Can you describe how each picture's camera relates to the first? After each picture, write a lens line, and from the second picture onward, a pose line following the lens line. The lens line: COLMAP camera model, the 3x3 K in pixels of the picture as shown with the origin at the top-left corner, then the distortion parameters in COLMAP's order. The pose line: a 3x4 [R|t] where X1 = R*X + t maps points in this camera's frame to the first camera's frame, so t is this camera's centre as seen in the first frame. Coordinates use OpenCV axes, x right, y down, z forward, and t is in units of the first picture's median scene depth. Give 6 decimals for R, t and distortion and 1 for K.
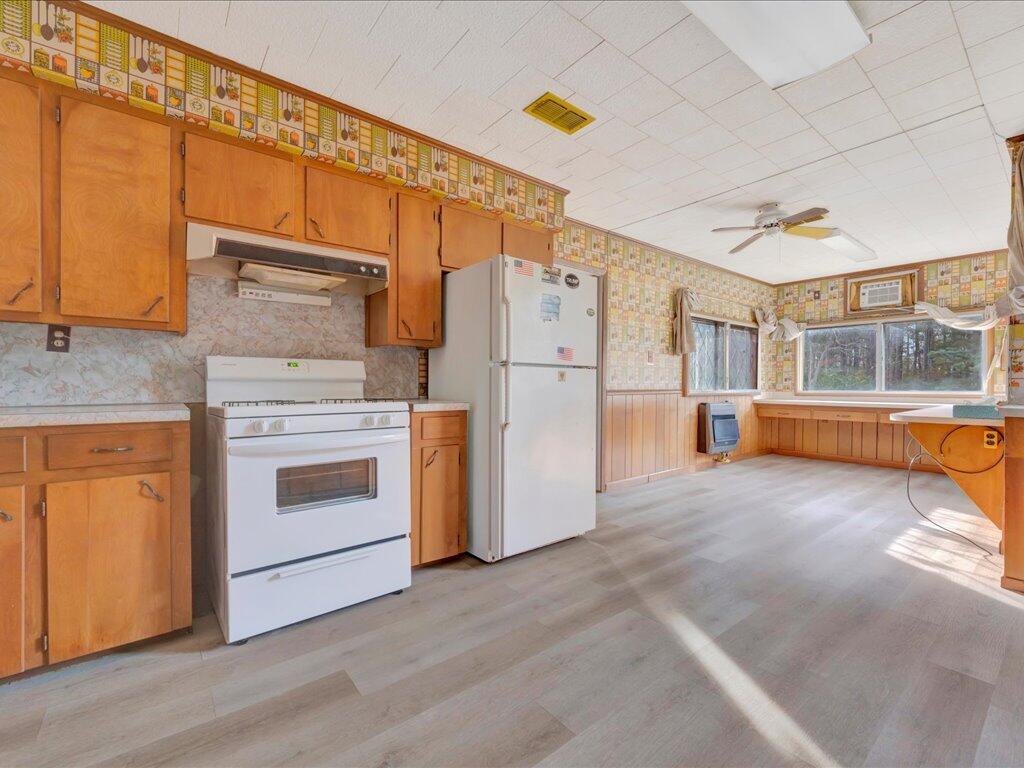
lens RADIAL K [[450.7, 0, 516.7], [0, 450.7, 387.0], [0, 0, 1]] dist [-0.000426, 0.000127]
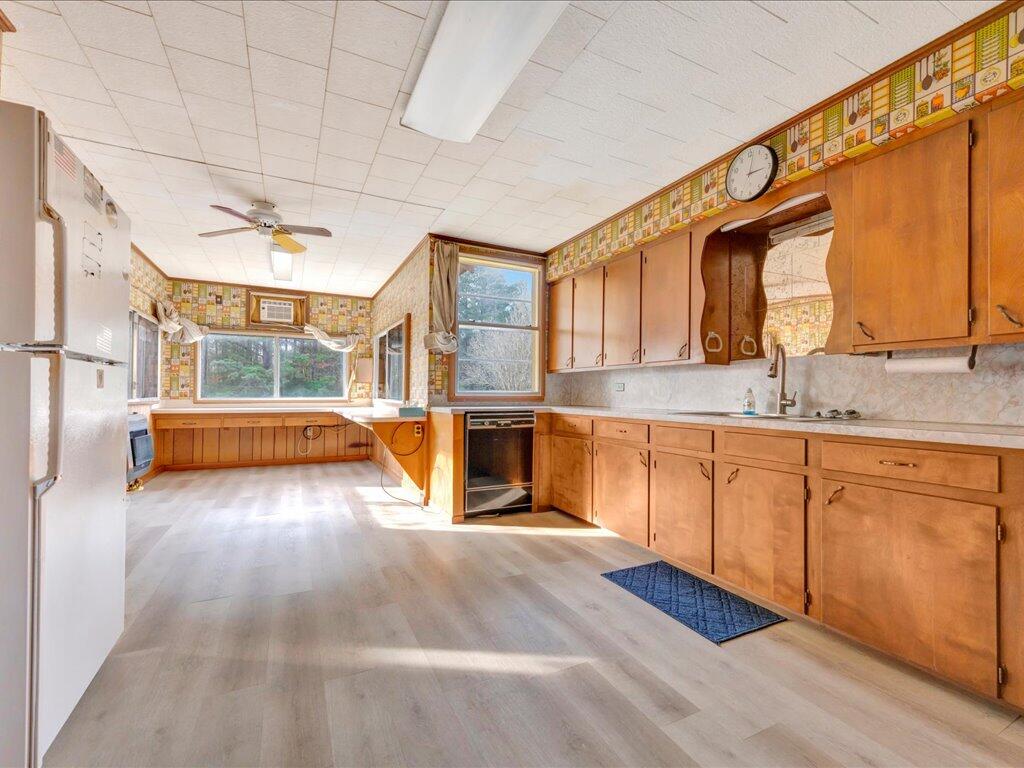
lens RADIAL K [[450.7, 0, 516.7], [0, 450.7, 387.0], [0, 0, 1]] dist [-0.000426, 0.000127]
pose [[0.206582, 0.012422, 0.978350, -0.187676], [0.000138, 0.999919, -0.012725, -0.003886], [-0.978429, 0.002763, 0.206564, 0.213019]]
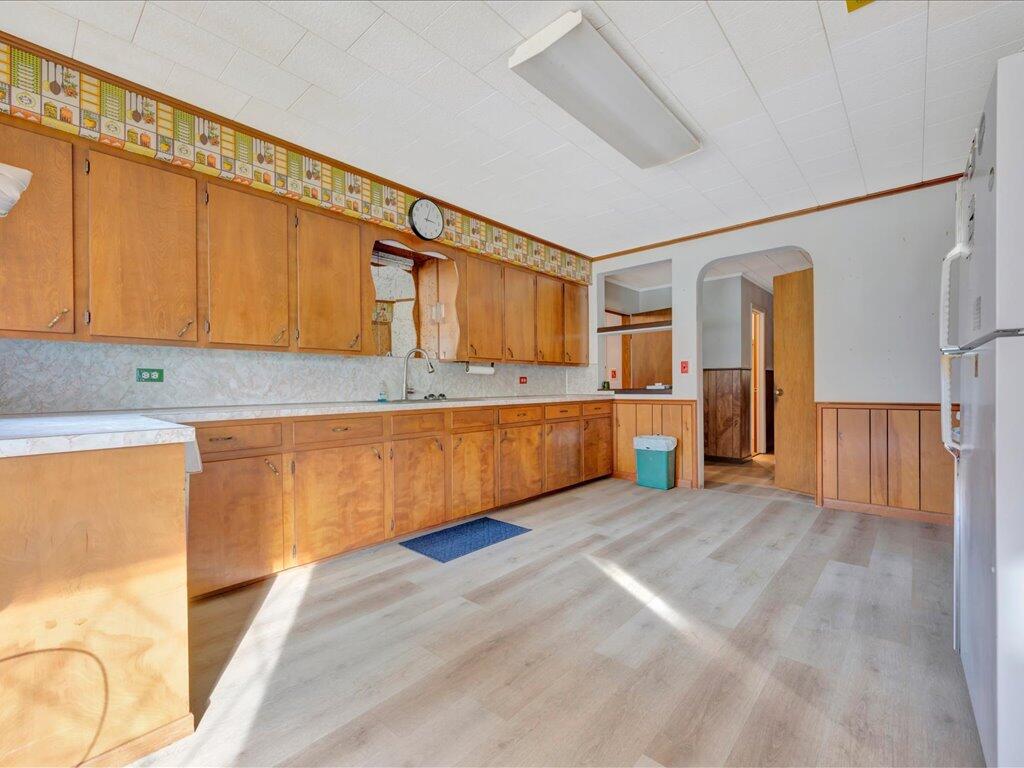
lens RADIAL K [[450.7, 0, 516.7], [0, 450.7, 387.0], [0, 0, 1]] dist [-0.000426, 0.000127]
pose [[-0.986109, 0.004309, -0.166046, 0.349072], [0.002612, 0.999942, 0.010438, -0.005152], [0.166081, 0.009859, -0.986063, 0.762173]]
